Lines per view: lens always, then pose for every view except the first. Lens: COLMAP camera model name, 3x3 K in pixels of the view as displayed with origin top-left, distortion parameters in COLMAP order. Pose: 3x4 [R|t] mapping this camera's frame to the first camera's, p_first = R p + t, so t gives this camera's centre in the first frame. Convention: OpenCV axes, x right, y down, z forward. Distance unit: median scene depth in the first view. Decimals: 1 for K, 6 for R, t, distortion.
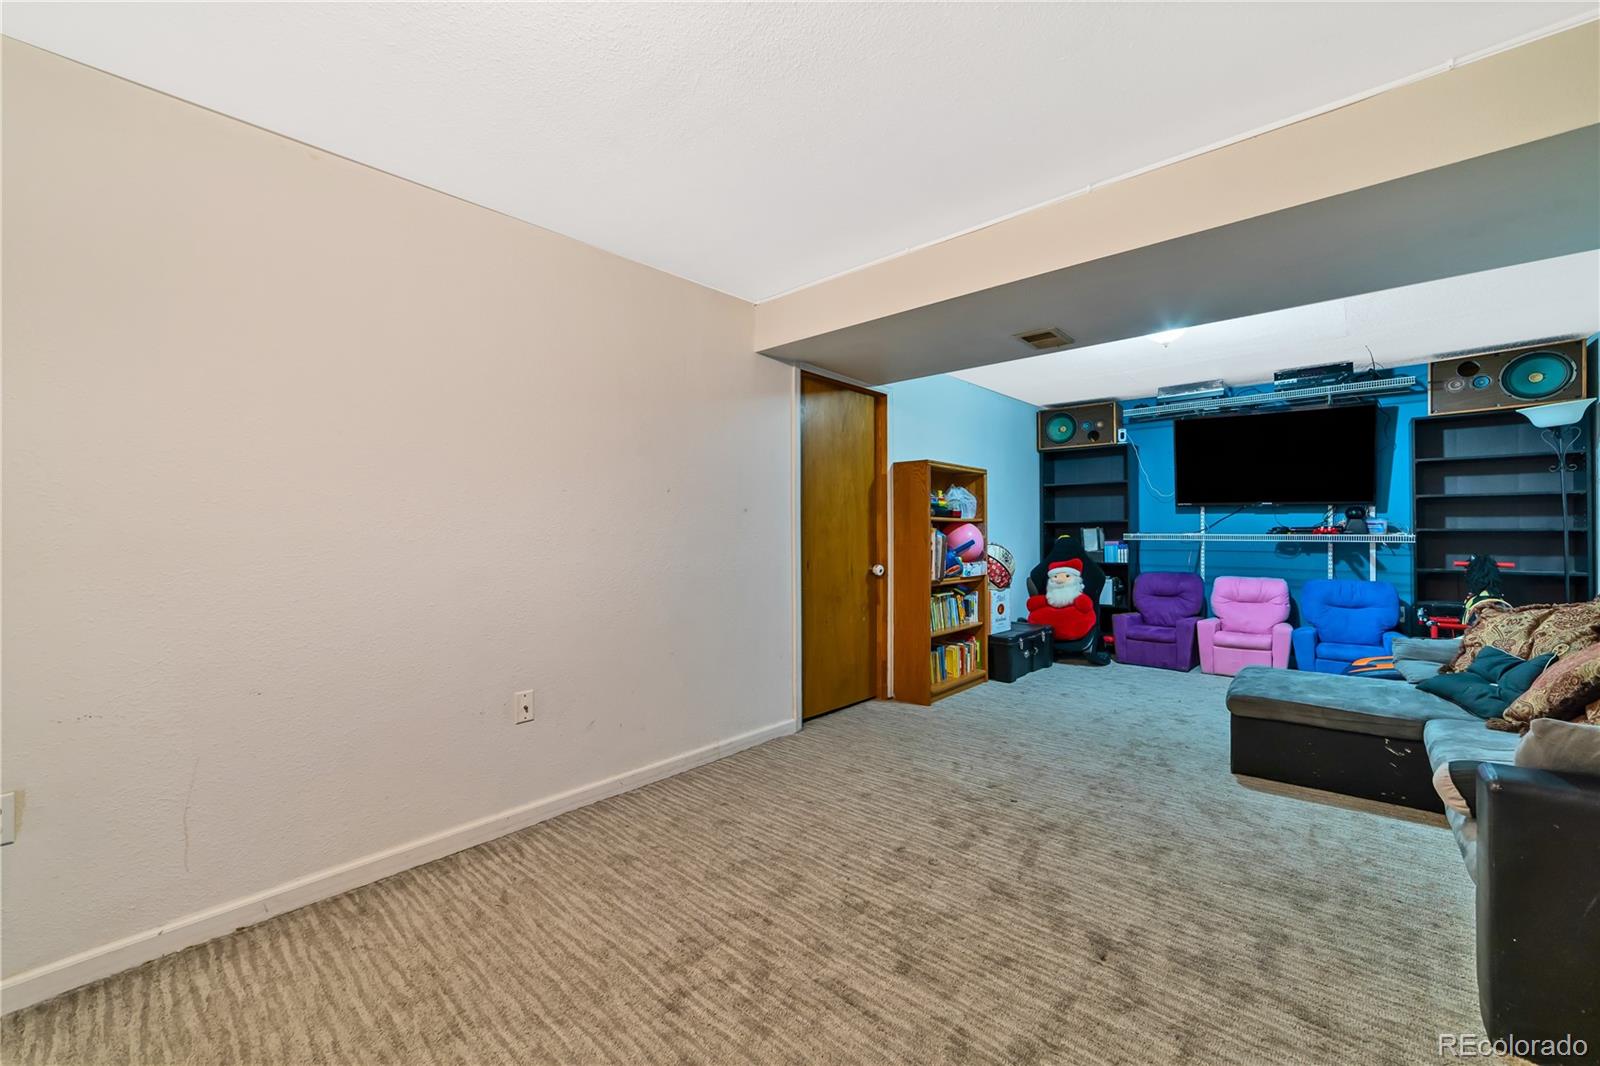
lens RADIAL K [[636.1, 0, 797.1], [0, 636.1, 530.9], [0, 0, 1]] dist [-0.002725, 0.001174]
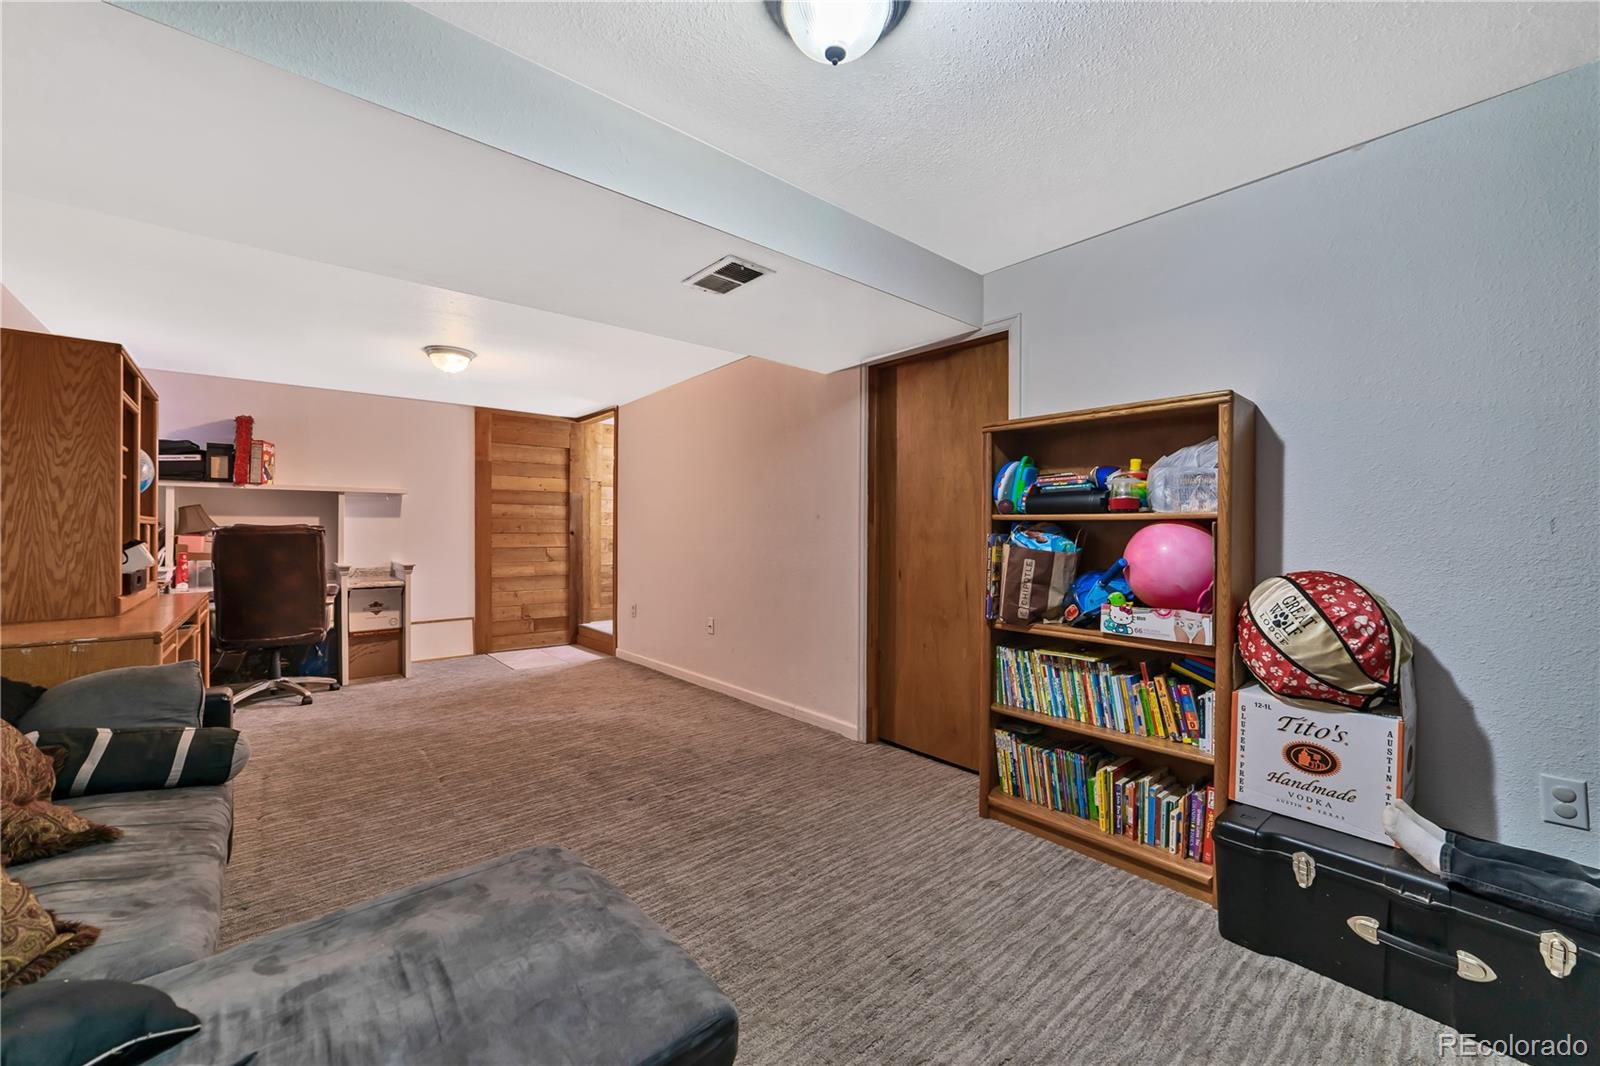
lens RADIAL K [[636.1, 0, 797.6], [0, 636.1, 532.5], [0, 0, 1]] dist [-0.002725, 0.001174]
pose [[-0.133203, 0.002051, -0.991087, 0.888007], [-0.006653, 0.999973, 0.002963, -0.005764], [0.991066, 0.006989, -0.133186, 0.941726]]
